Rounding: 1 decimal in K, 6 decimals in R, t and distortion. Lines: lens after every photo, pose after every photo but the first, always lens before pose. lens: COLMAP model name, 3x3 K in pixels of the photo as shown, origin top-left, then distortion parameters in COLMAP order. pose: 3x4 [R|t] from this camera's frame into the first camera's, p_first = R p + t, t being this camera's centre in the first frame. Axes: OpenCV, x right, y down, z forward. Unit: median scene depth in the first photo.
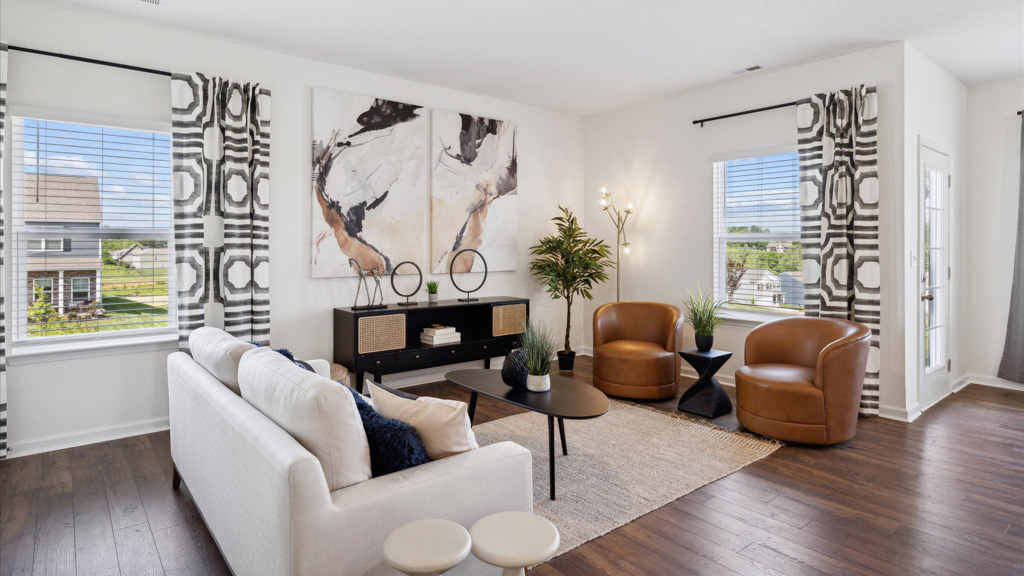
lens RADIAL K [[555.4, 0, 509.3], [0, 555.4, 245.4], [0, 0, 1]] dist [-0.001403, 0.000200]
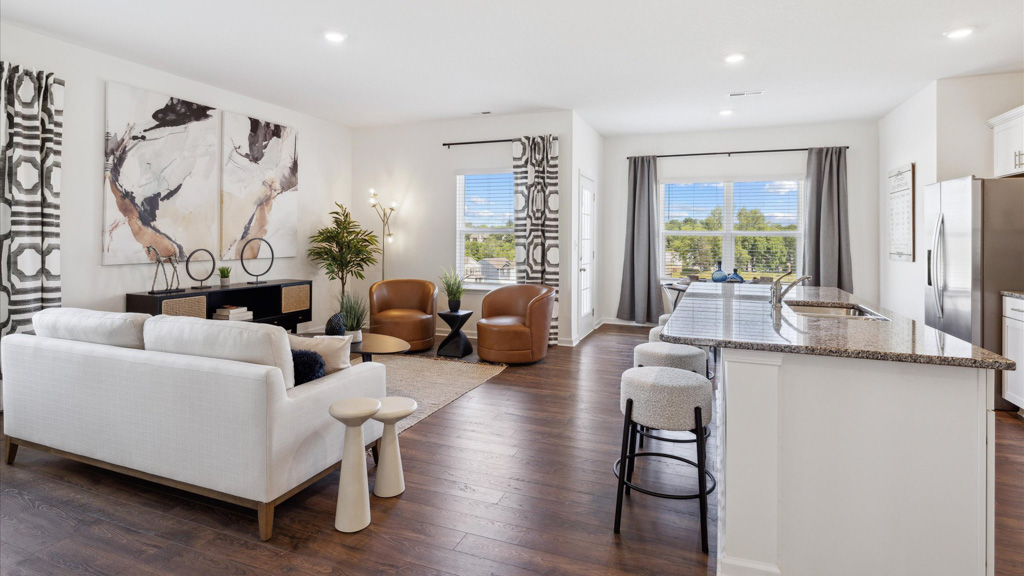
lens RADIAL K [[522.3, 0, 506.8], [0, 522.3, 235.5], [0, 0, 1]] dist [0.001272, 0.001071]
pose [[0.874689, 0.008075, 0.484617, -0.167717], [-0.008083, 0.999965, -0.002074, -0.000462], [-0.484617, -0.002103, 0.874724, -0.209575]]
